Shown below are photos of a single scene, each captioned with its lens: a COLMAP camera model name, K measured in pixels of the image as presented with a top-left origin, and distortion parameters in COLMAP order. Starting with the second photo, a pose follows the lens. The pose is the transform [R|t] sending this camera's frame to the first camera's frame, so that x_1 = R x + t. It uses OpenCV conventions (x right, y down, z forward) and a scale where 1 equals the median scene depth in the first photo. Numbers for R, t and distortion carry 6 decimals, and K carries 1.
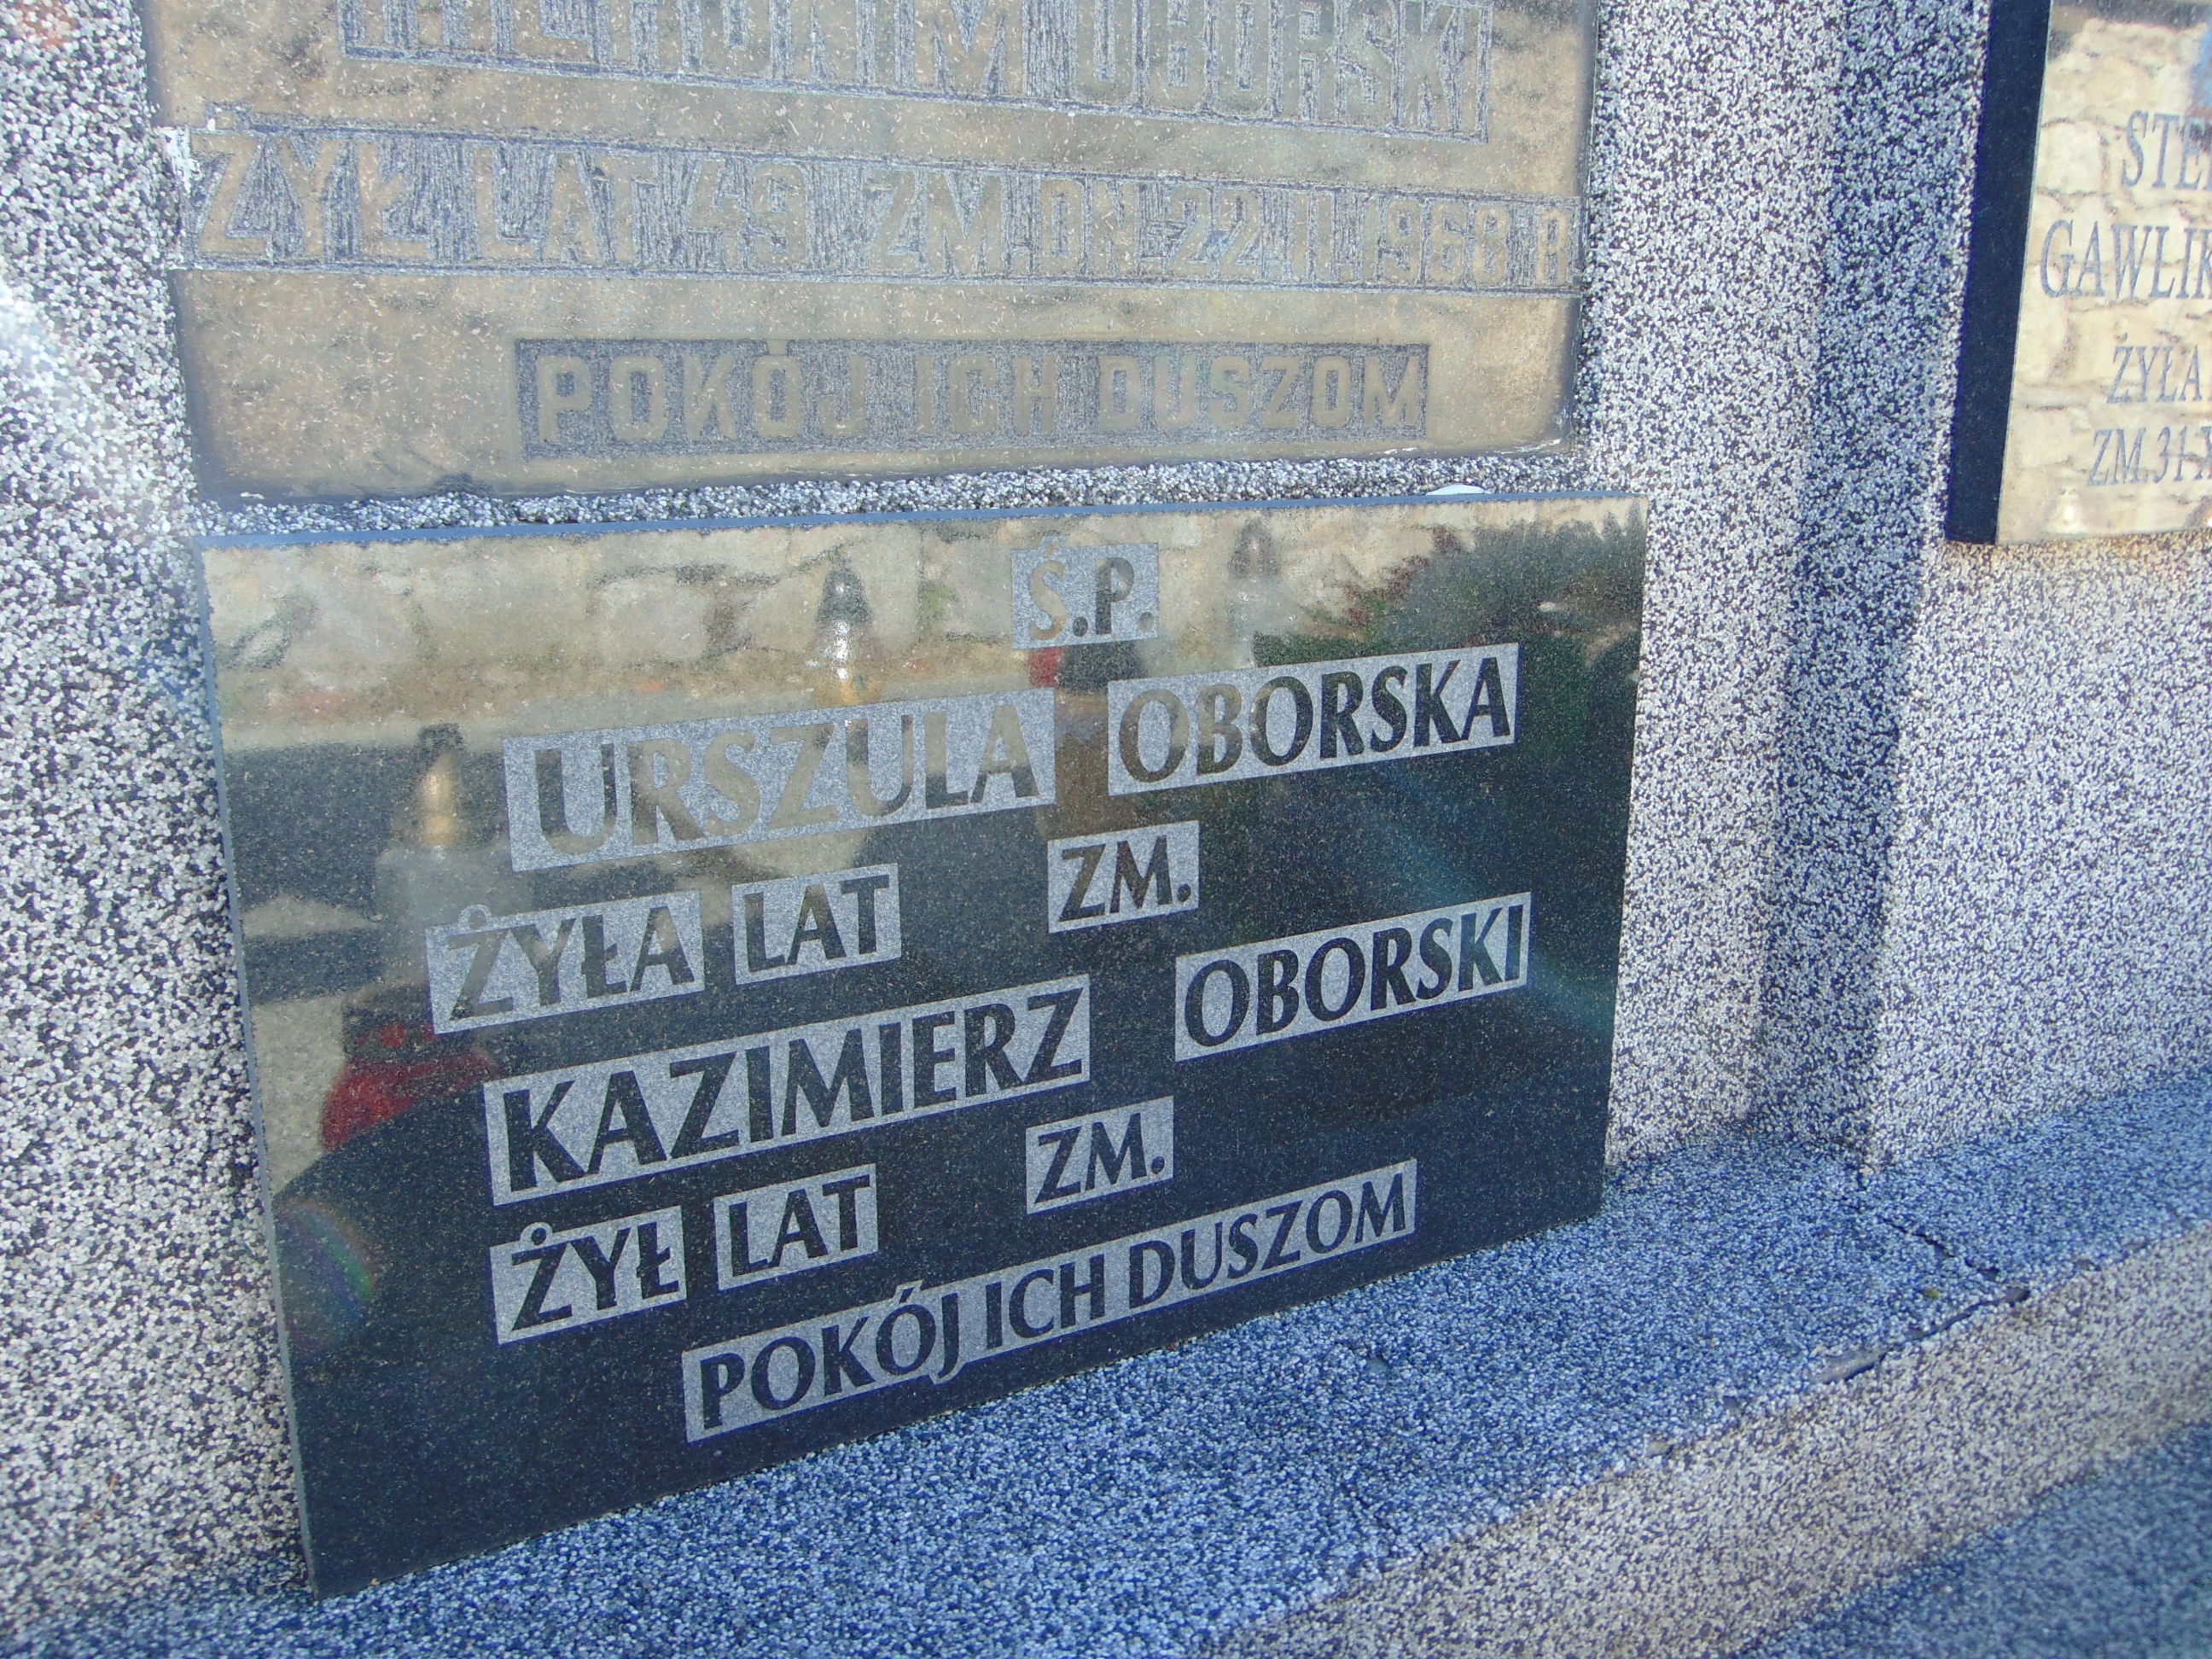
lens RADIAL K [[1865.8, 0, 1054.3], [0, 1865.8, 771.3], [0, 0, 1]] dist [-0.071460, 0.072897]
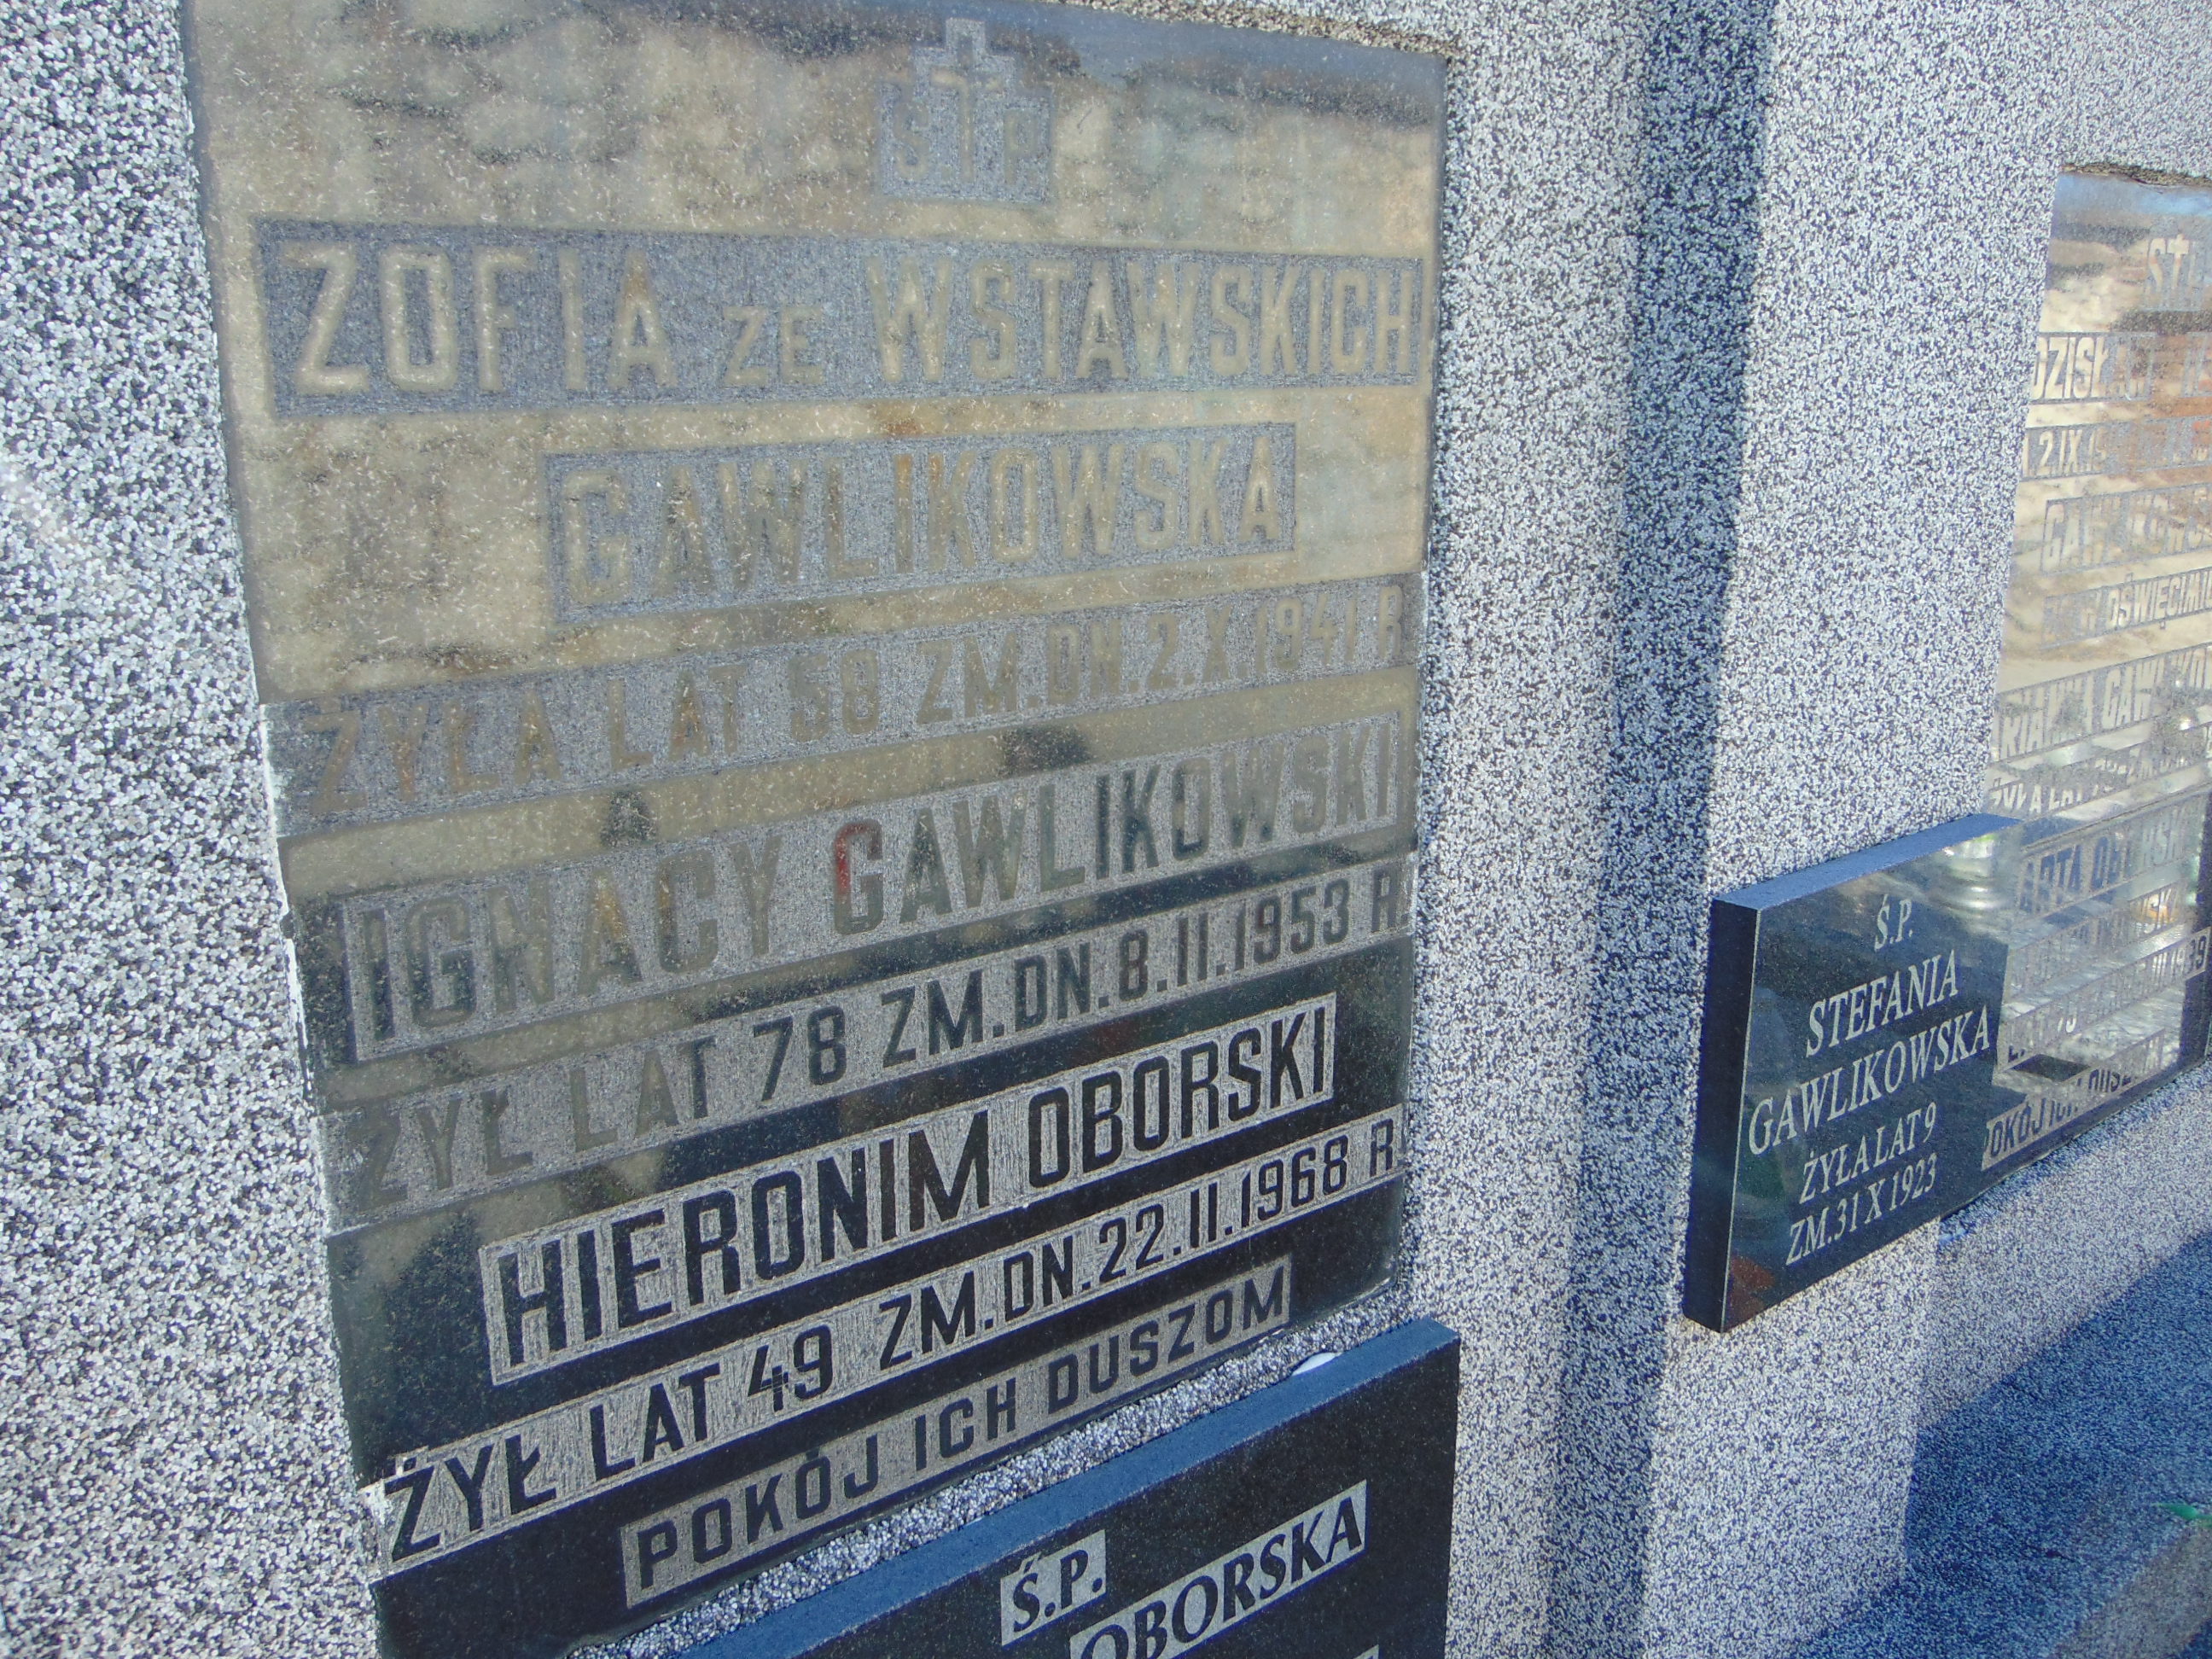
lens RADIAL K [[1865.8, 0, 1054.3], [0, 1865.8, 771.3], [0, 0, 1]] dist [-0.071460, 0.072897]
pose [[0.989503, -0.039834, 0.138912, -0.102465], [0.039062, 0.999202, 0.008281, -0.499733], [-0.139132, -0.002768, 0.990270, -0.190506]]
